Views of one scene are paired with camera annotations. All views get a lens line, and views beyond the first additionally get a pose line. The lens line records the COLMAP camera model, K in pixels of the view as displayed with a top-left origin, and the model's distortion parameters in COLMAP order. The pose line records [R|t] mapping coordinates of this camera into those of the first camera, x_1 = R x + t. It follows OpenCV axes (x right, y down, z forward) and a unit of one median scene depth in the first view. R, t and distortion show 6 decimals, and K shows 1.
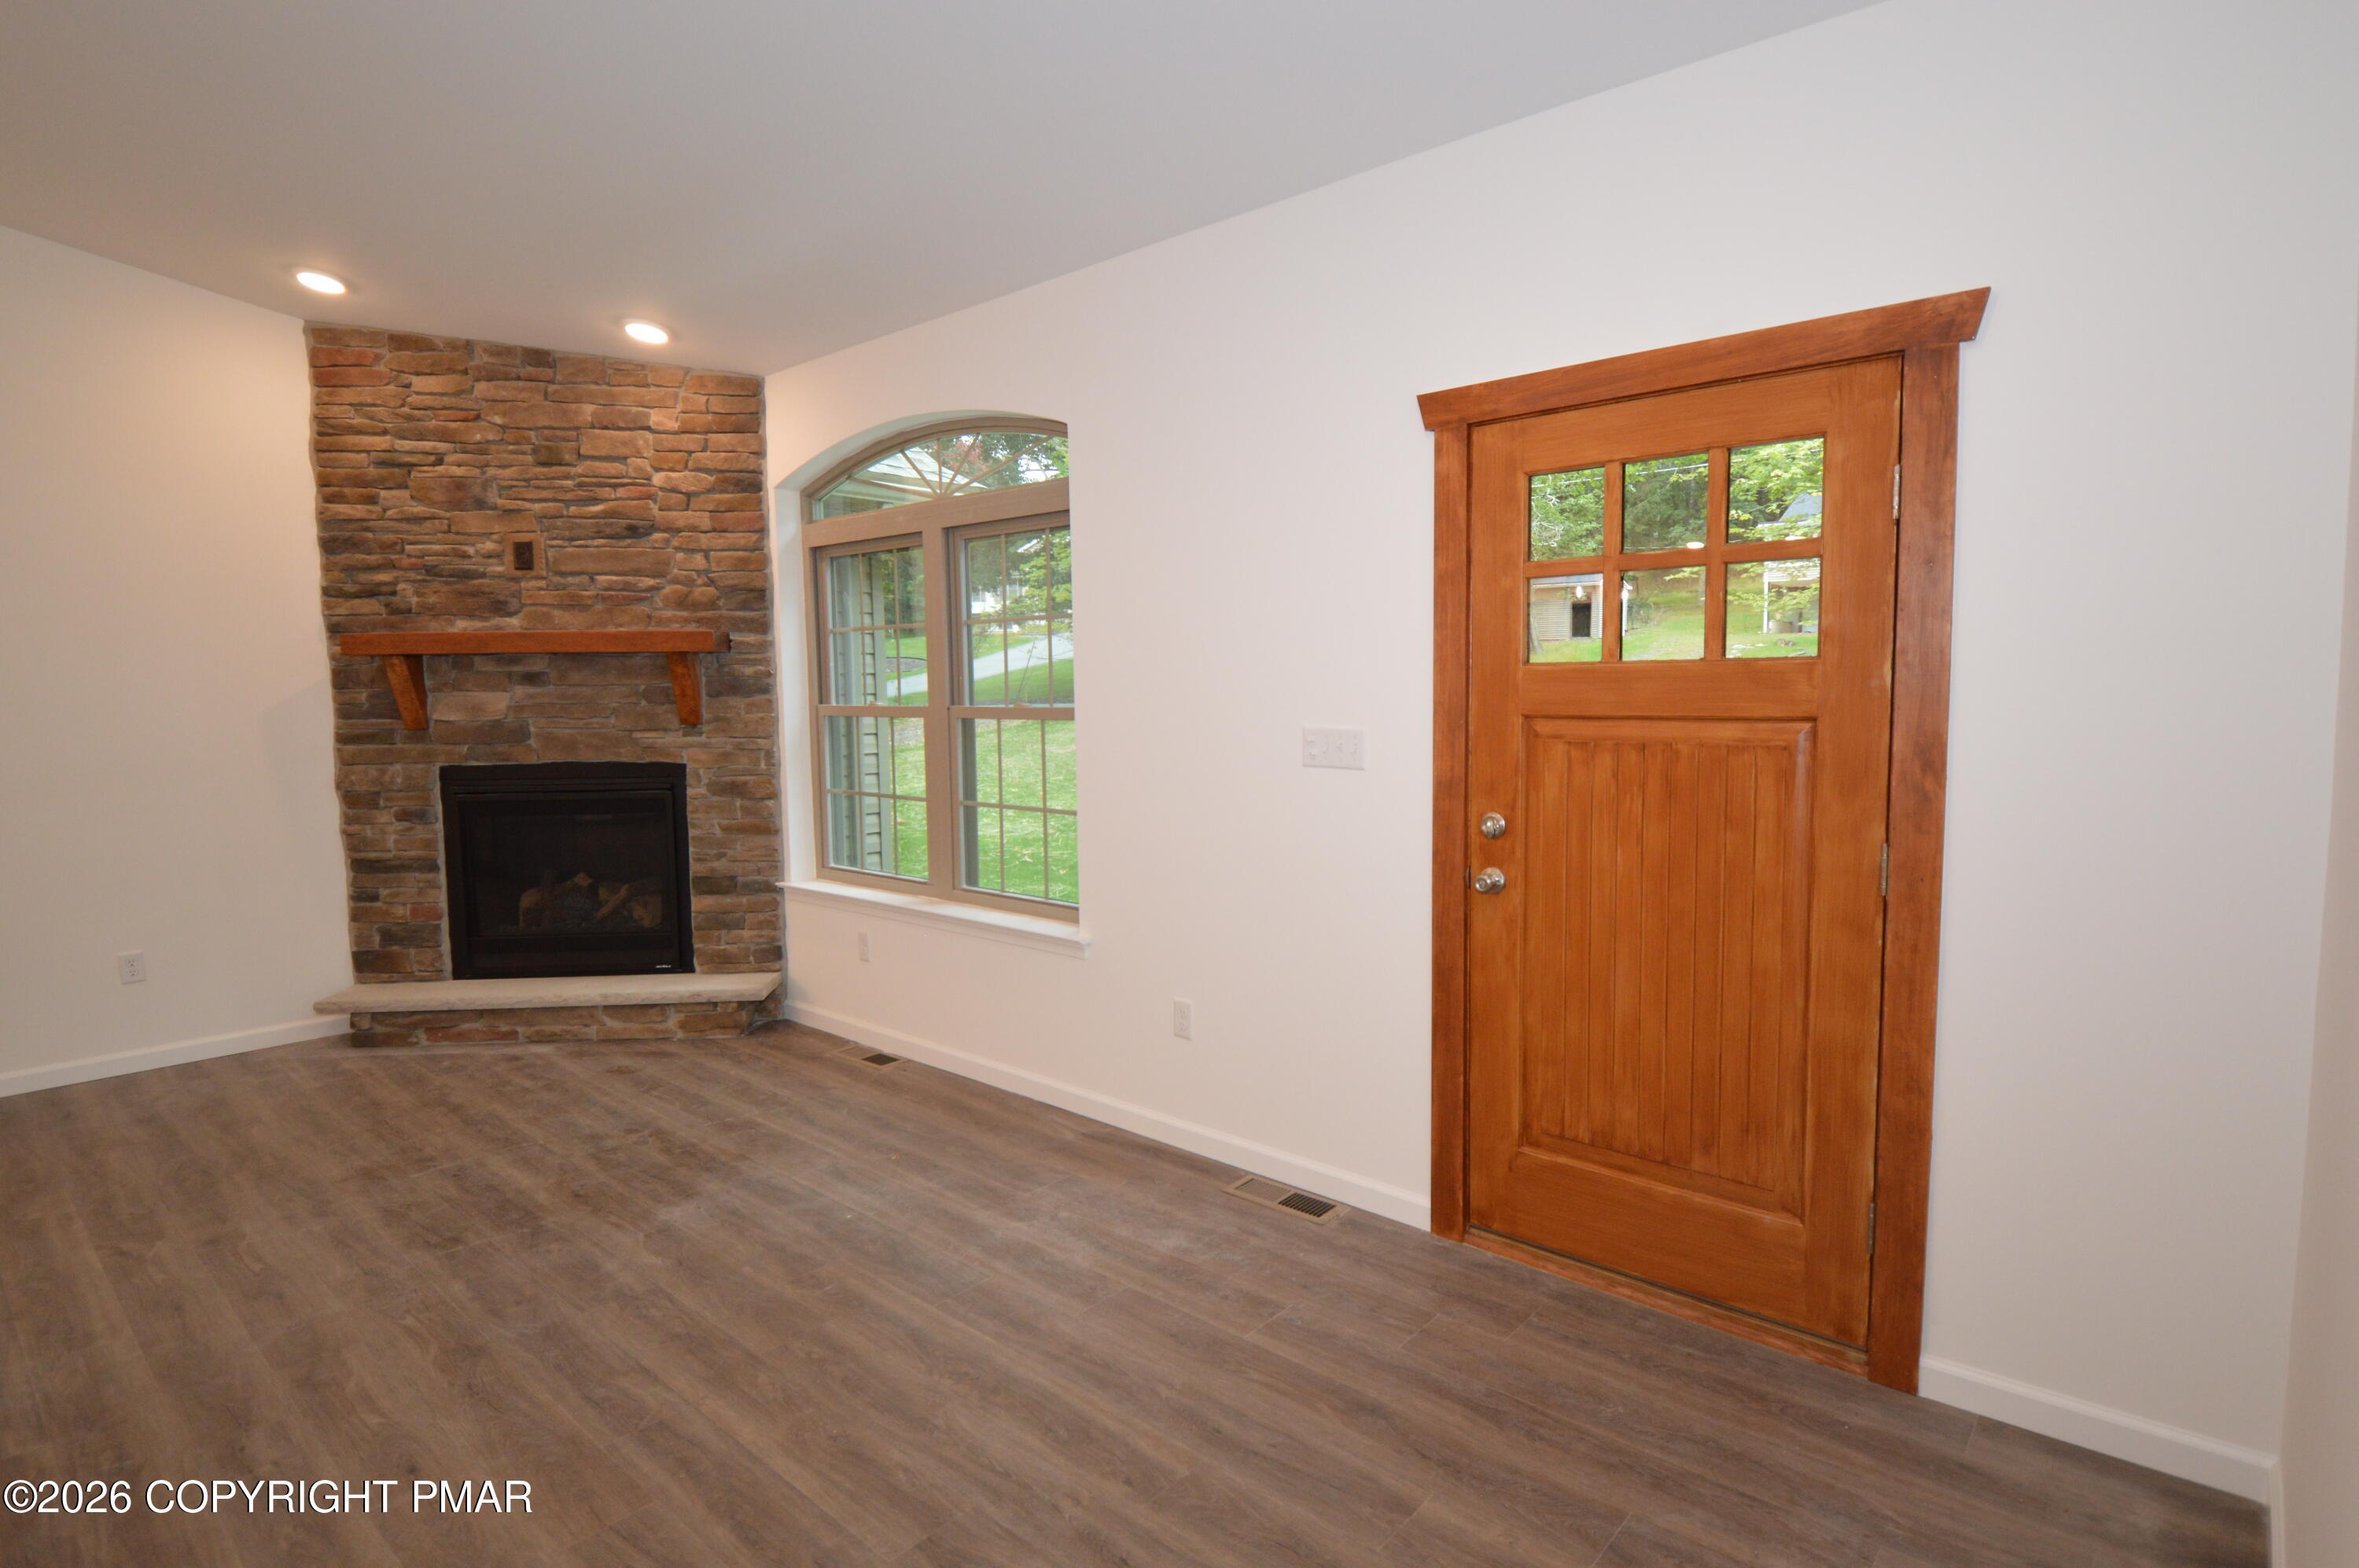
lens RADIAL K [[1202.8, 0, 1187.5], [0, 1202.8, 778.6], [0, 0, 1]] dist [0.000897, -0.005963]
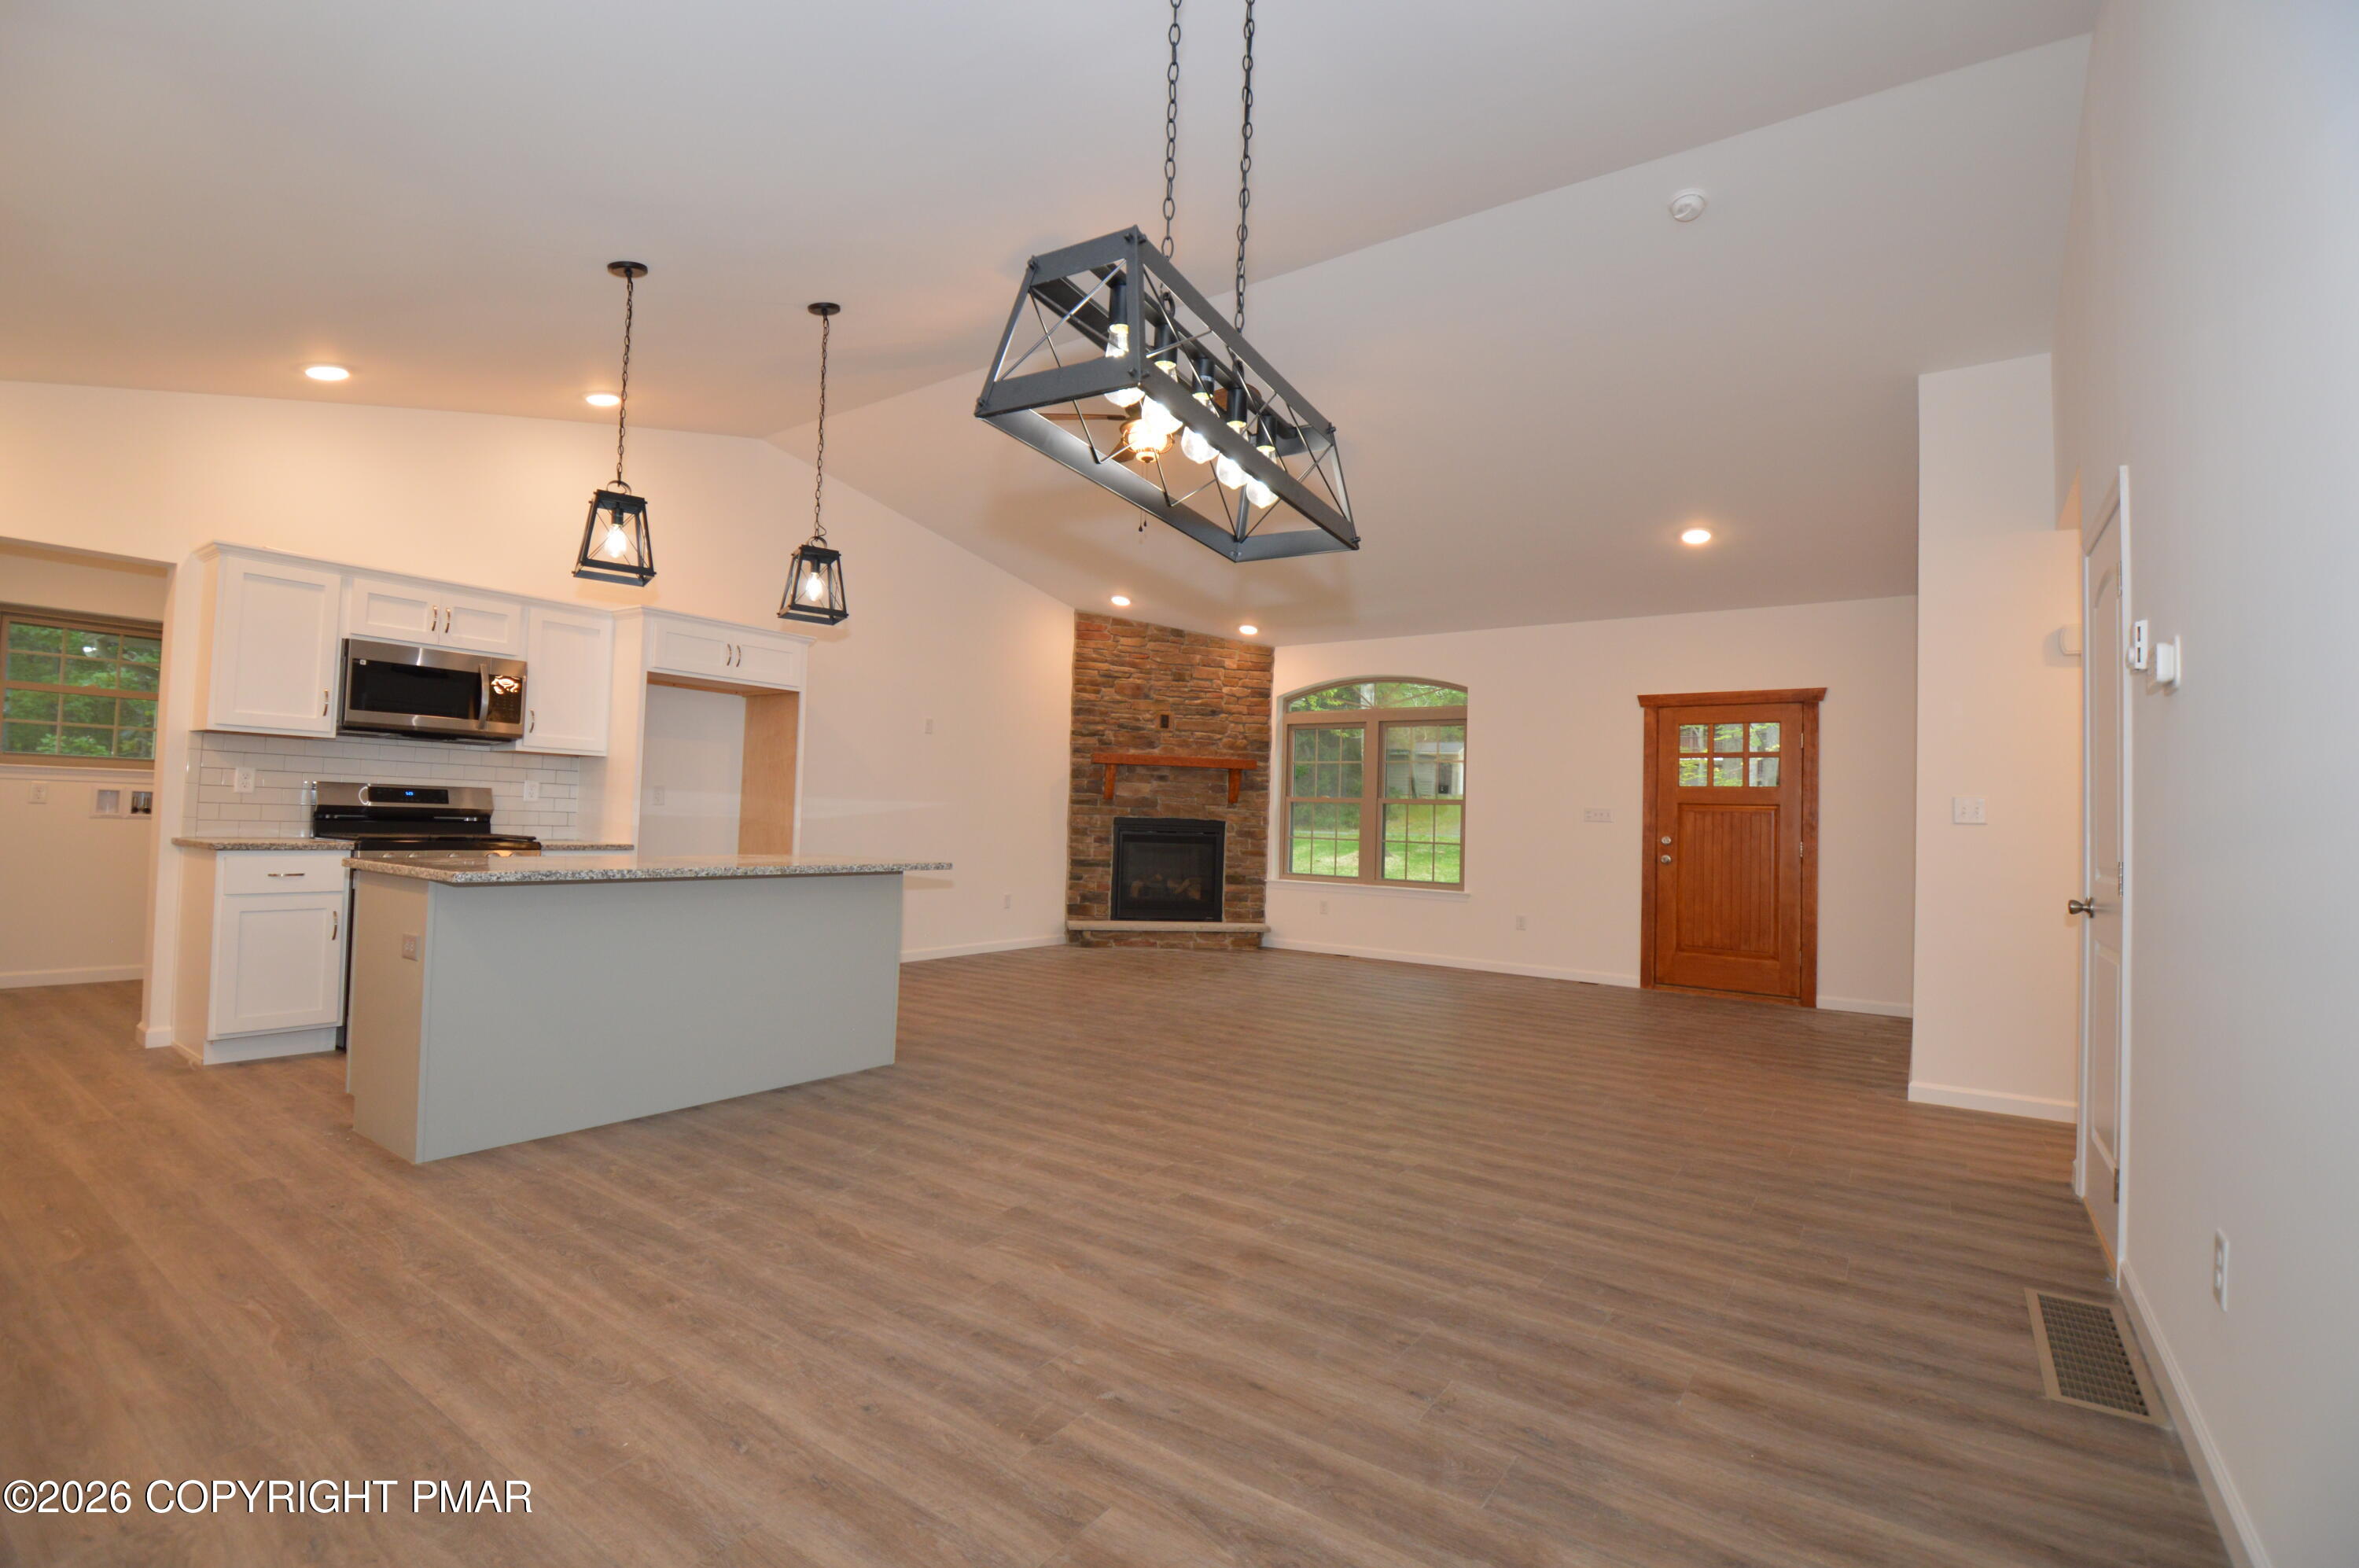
lens RADIAL K [[1048.5, 0, 1185.0], [0, 1048.5, 781.6], [0, 0, 1]] dist [0.010238, -0.022014]
pose [[0.993496, 0.048810, 0.102875, -0.706997], [-0.036332, 0.992126, -0.119861, 0.146634], [-0.107915, 0.115344, 0.987446, -0.850045]]
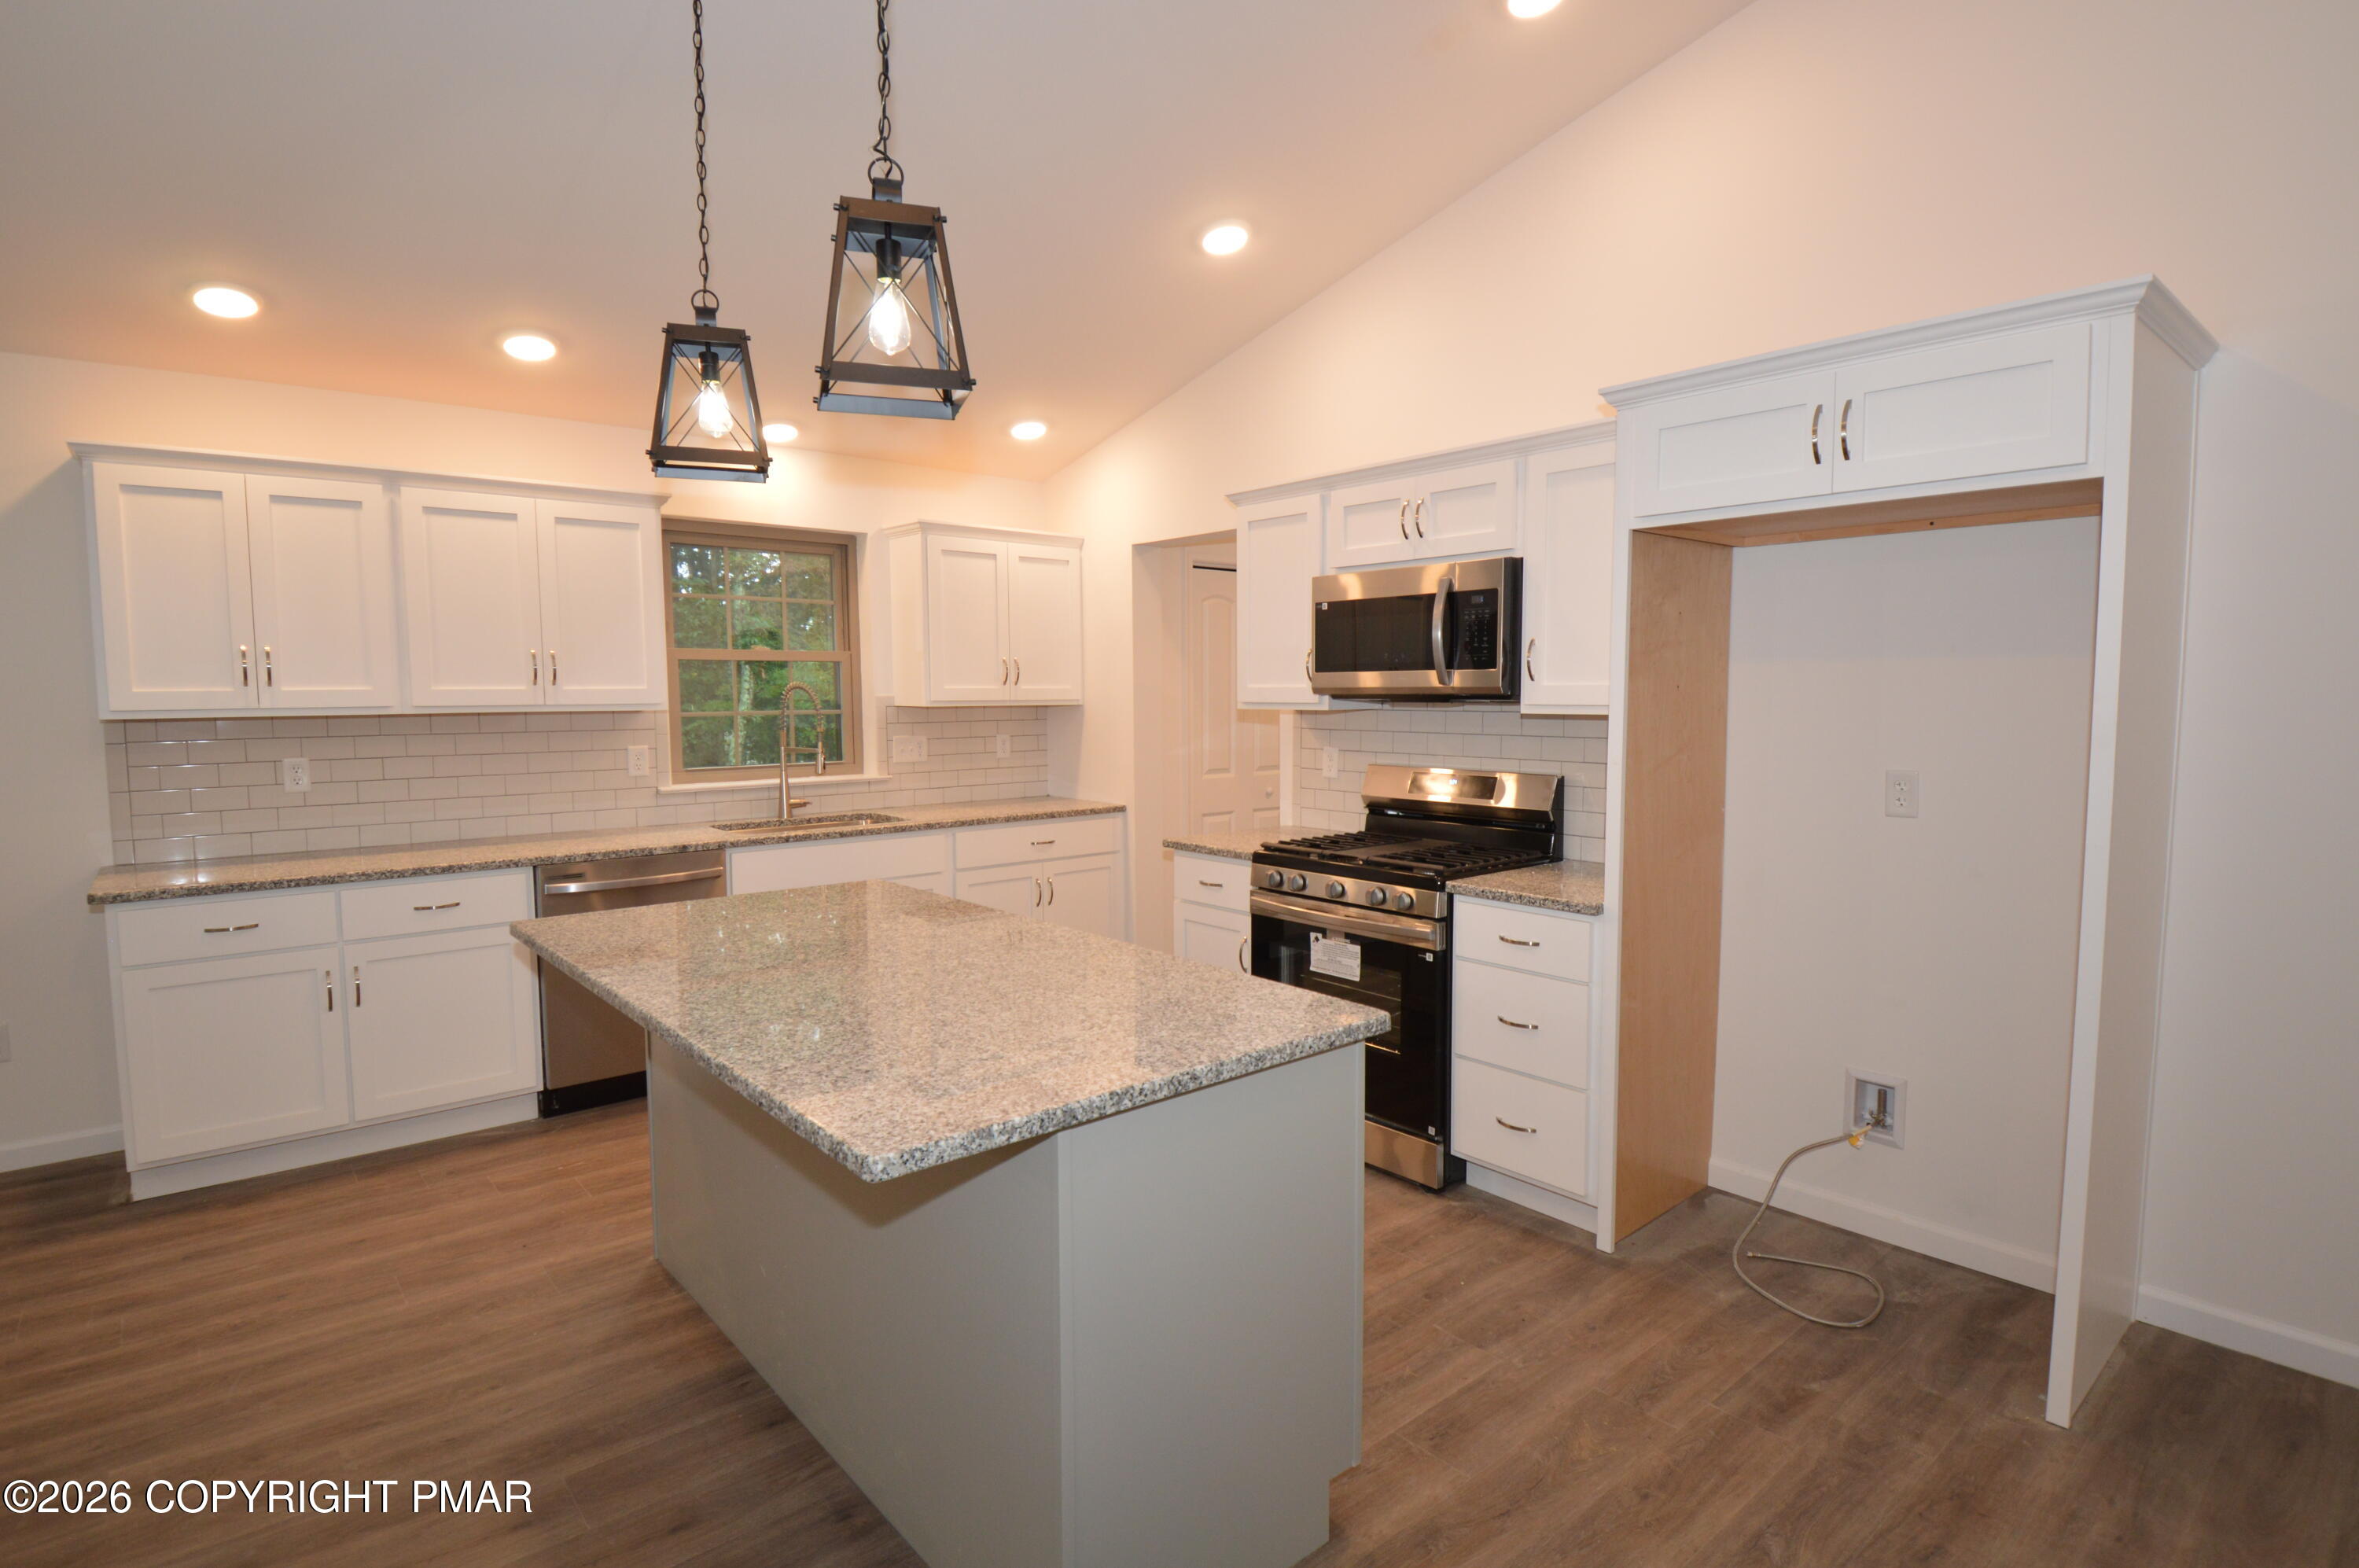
lens RADIAL K [[1193.2, 0, 1184.4], [0, 1193.2, 778.6], [0, 0, 1]] dist [0.006477, -0.000449]
pose [[-0.147670, 0.088203, -0.985096, -0.550842], [-0.074303, 0.992211, 0.099978, -0.006561], [0.986242, 0.087959, -0.139966, 0.187768]]
